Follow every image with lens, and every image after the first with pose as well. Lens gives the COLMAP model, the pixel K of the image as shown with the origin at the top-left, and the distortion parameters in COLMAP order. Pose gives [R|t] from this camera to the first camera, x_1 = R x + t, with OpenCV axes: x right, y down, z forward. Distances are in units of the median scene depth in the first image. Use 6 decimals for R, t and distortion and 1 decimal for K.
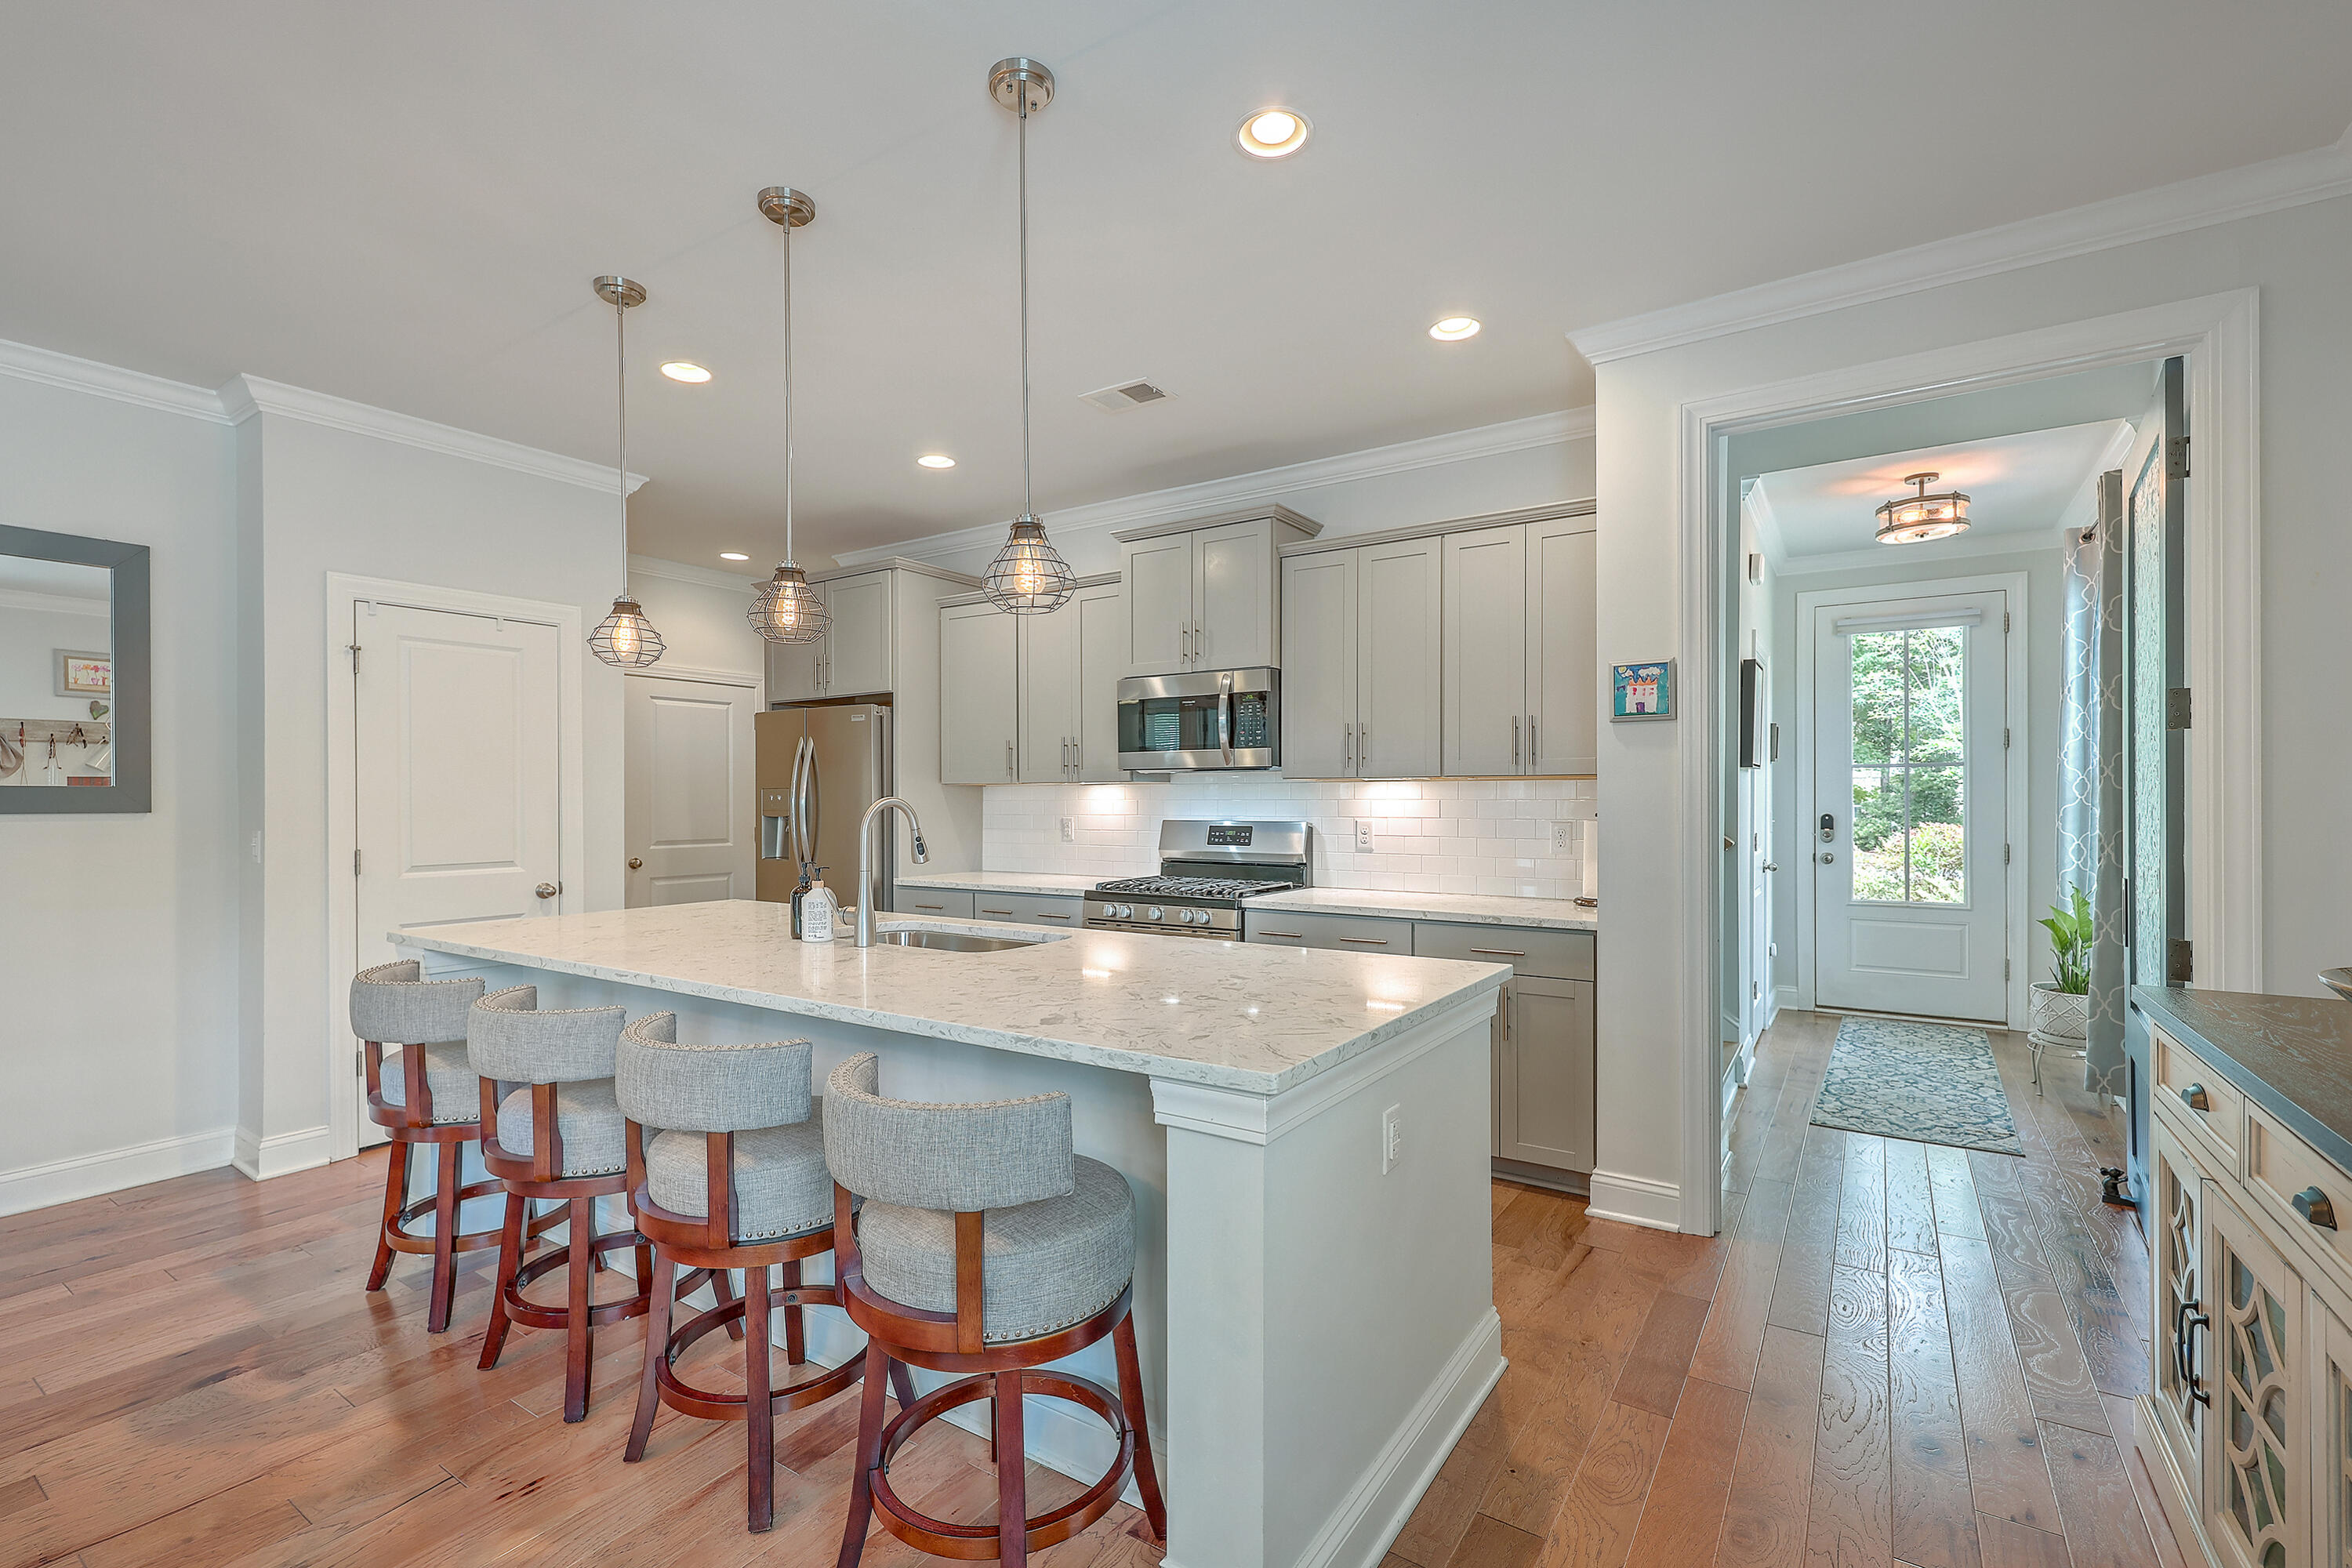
lens RADIAL K [[1033.4, 0, 1184.1], [0, 1033.4, 801.6], [0, 0, 1]] dist [-0.000459, -0.000093]
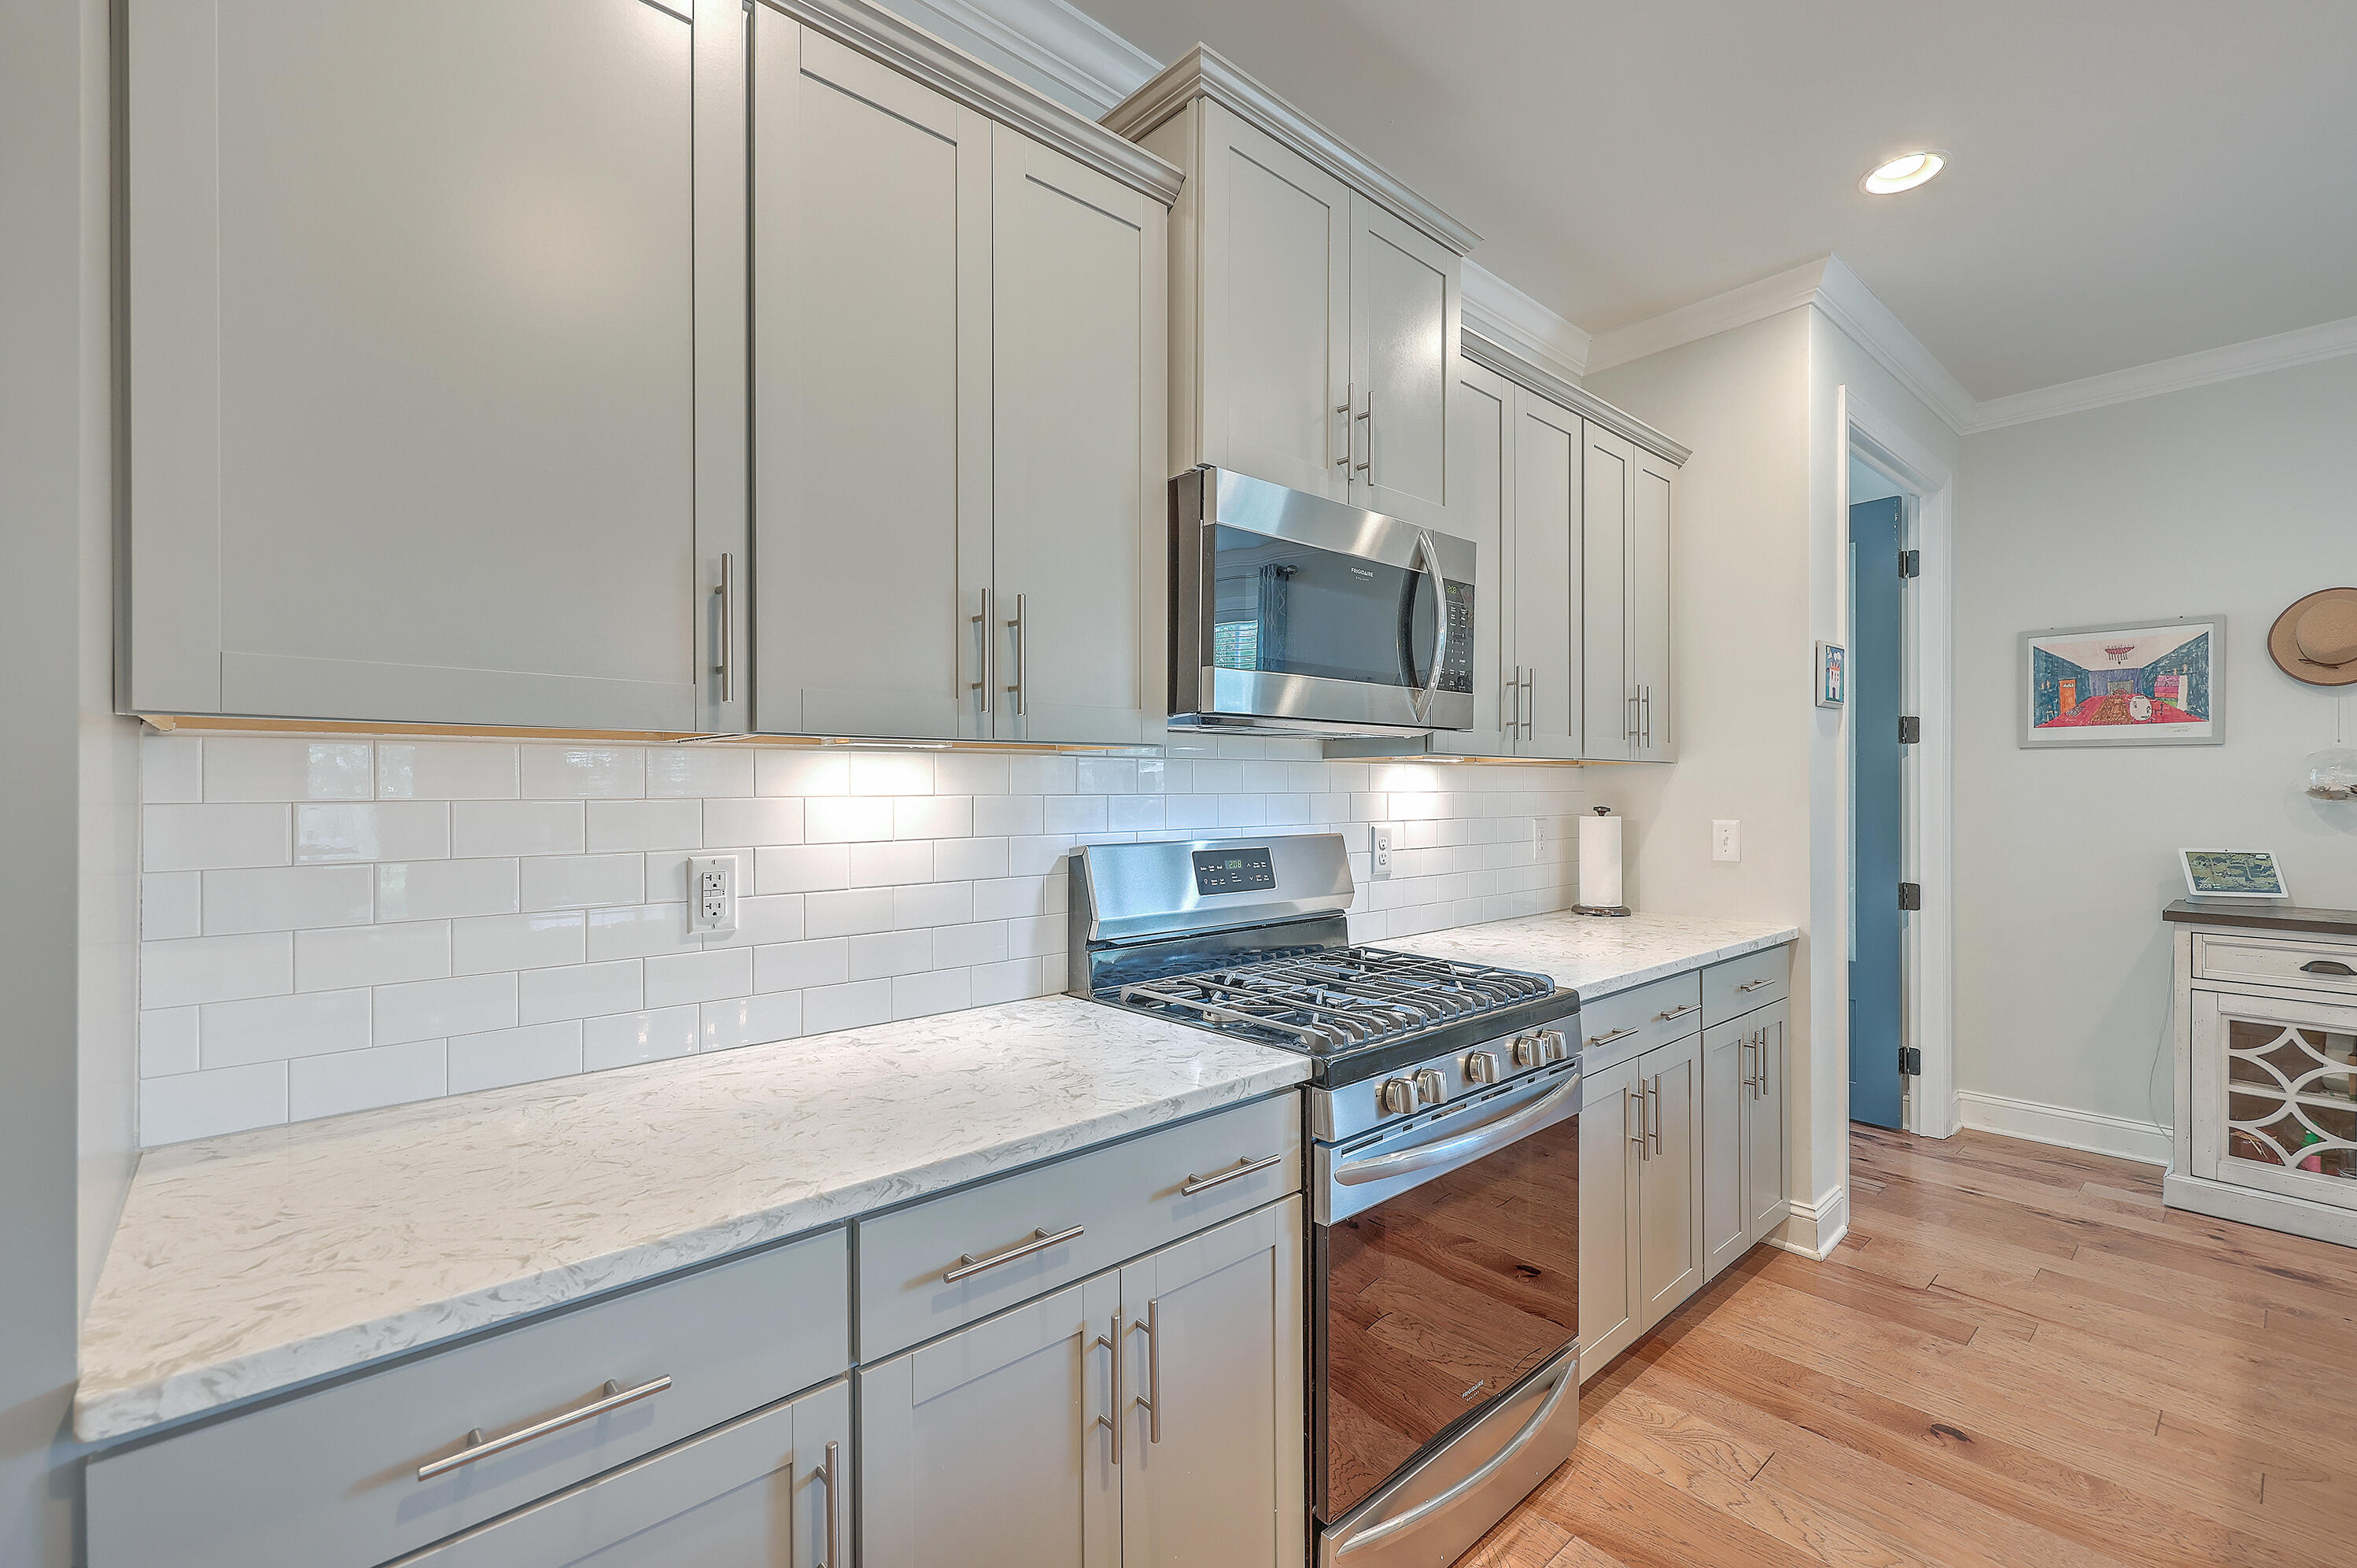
lens RADIAL K [[1009.2, 0, 1185.1], [0, 1009.2, 787.7], [0, 0, 1]] dist [0.000285, 0.000040]
pose [[0.244874, 0.001089, 0.969554, -0.411873], [0.004863, 0.999985, -0.002351, -0.003682], [-0.969543, 0.005291, 0.244865, 0.929242]]
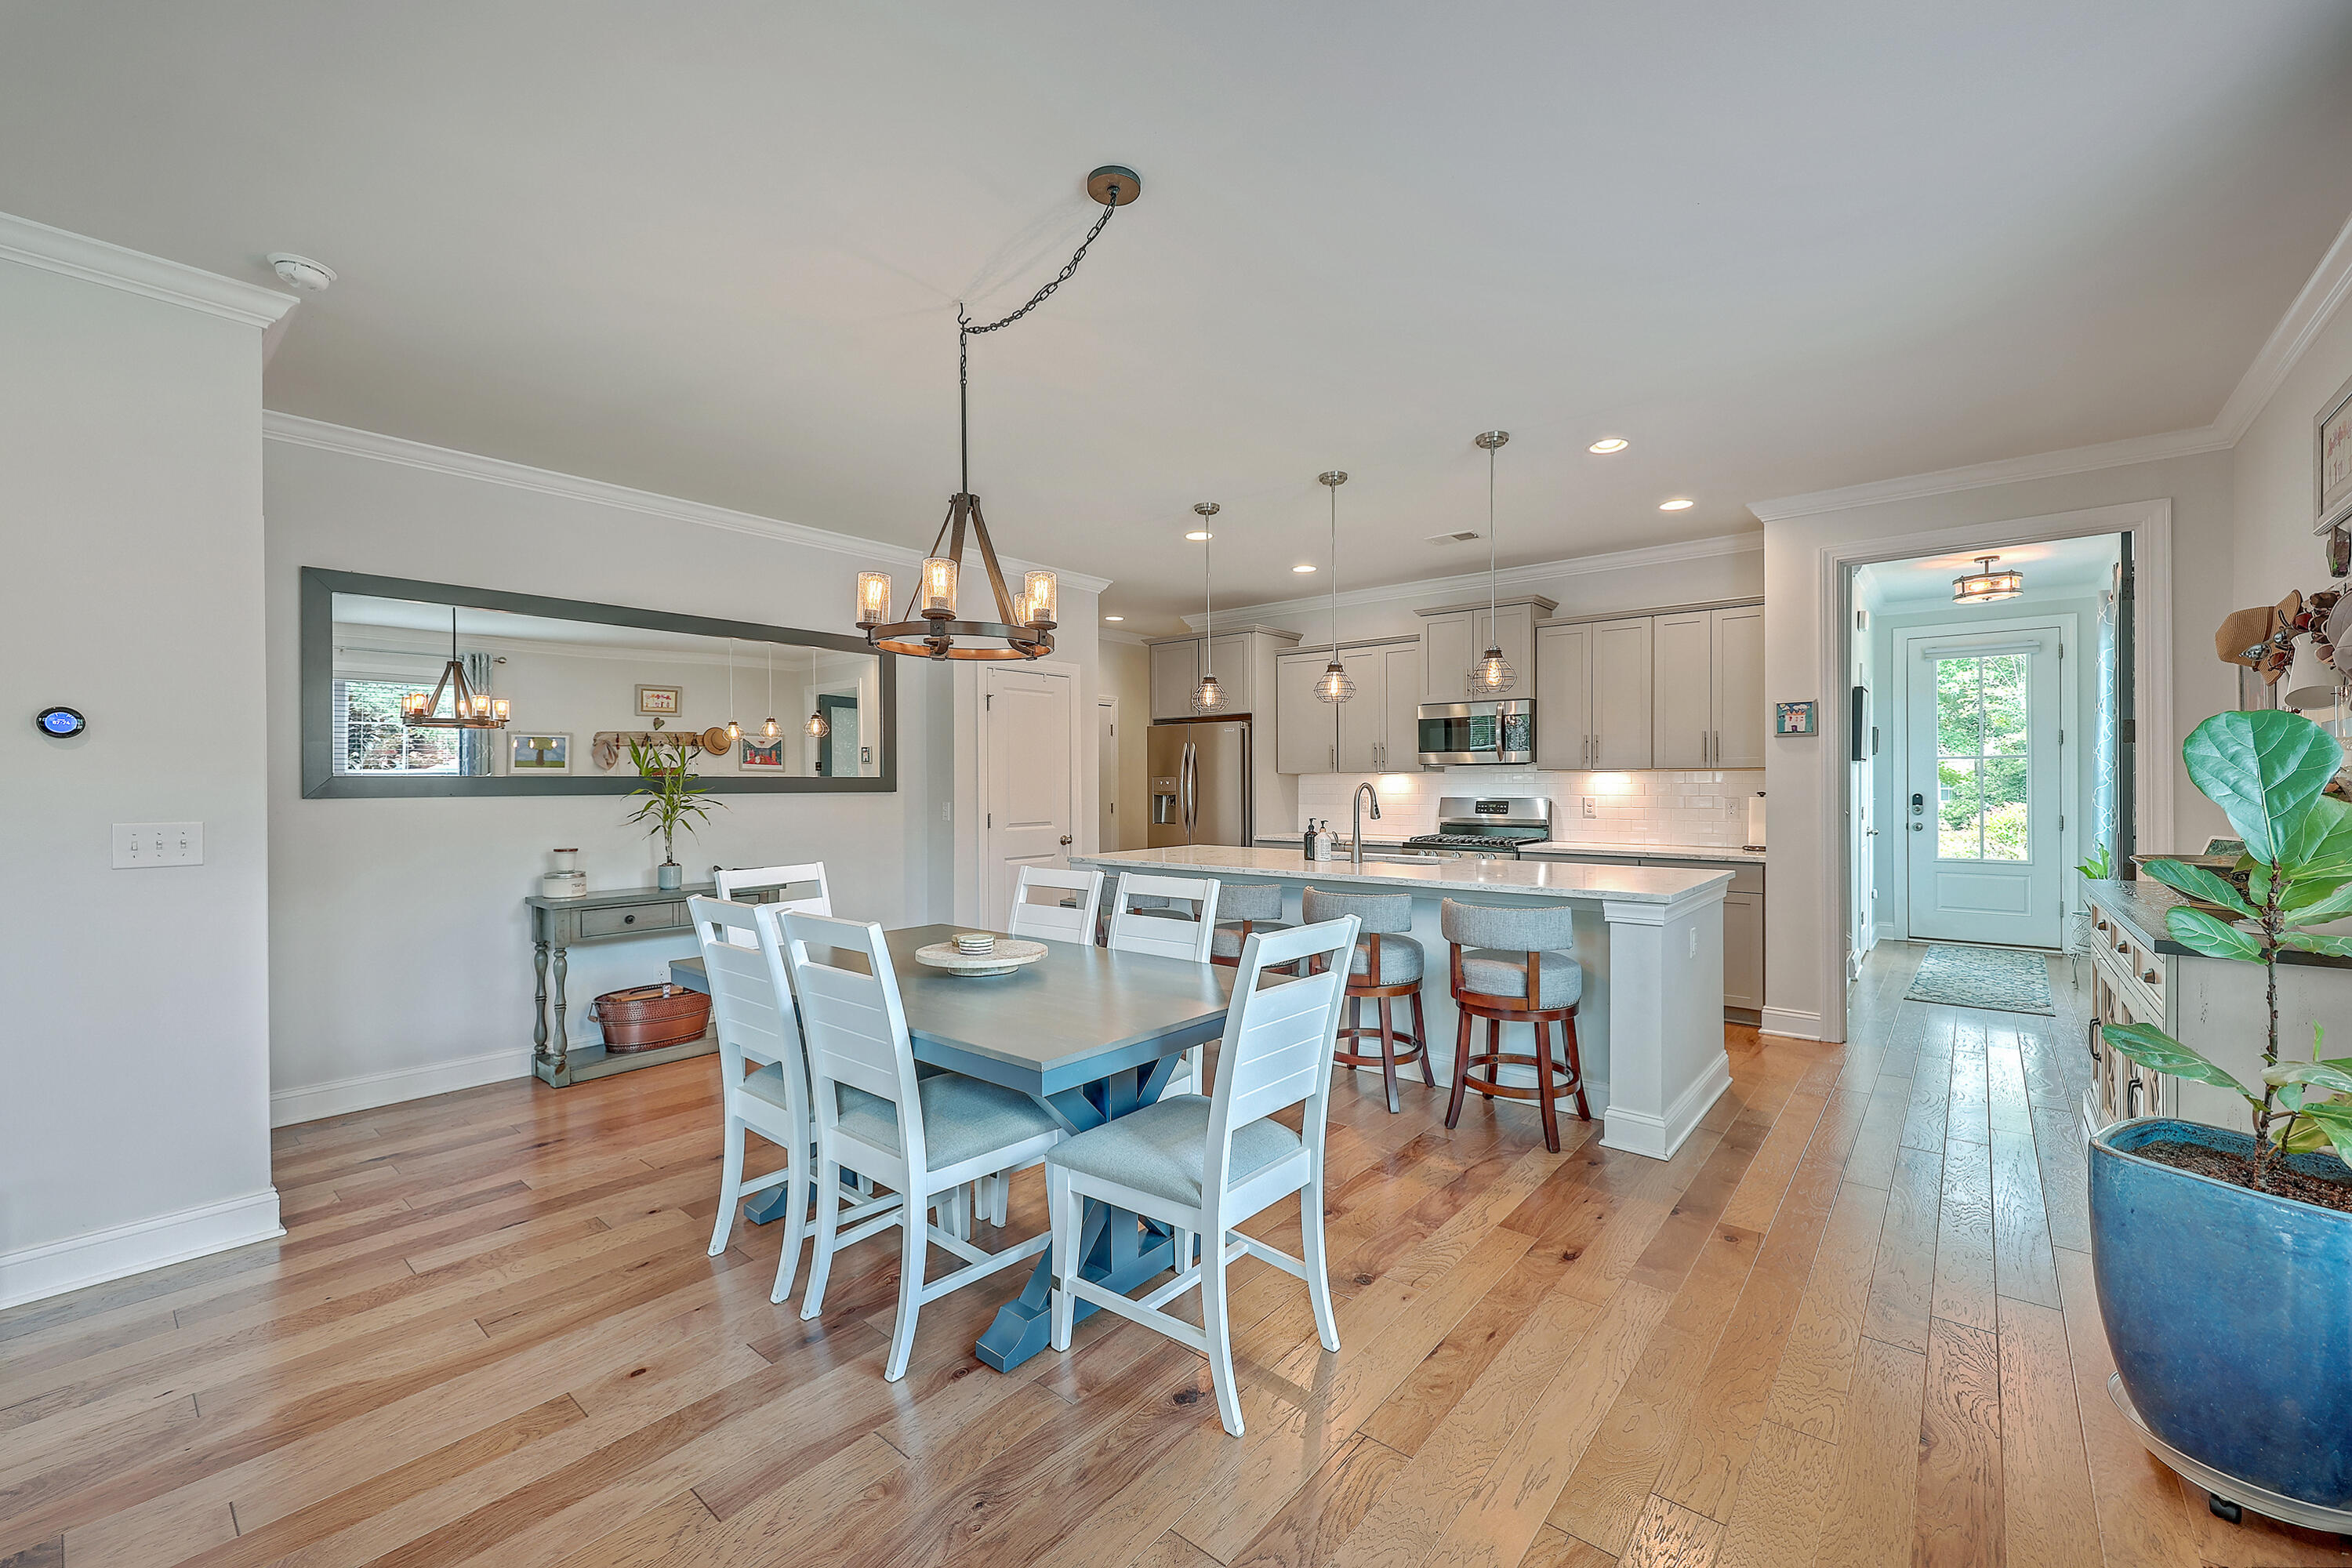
lens RADIAL K [[939.7, 0, 1176.0], [0, 939.7, 784.0], [0, 0, 1]] dist [-0.003879, -0.000161]
pose [[0.993348, -0.001272, -0.115143, -0.261265], [0.001106, 0.999998, -0.001504, 0.000229], [0.115145, 0.001366, 0.993348, -0.430908]]
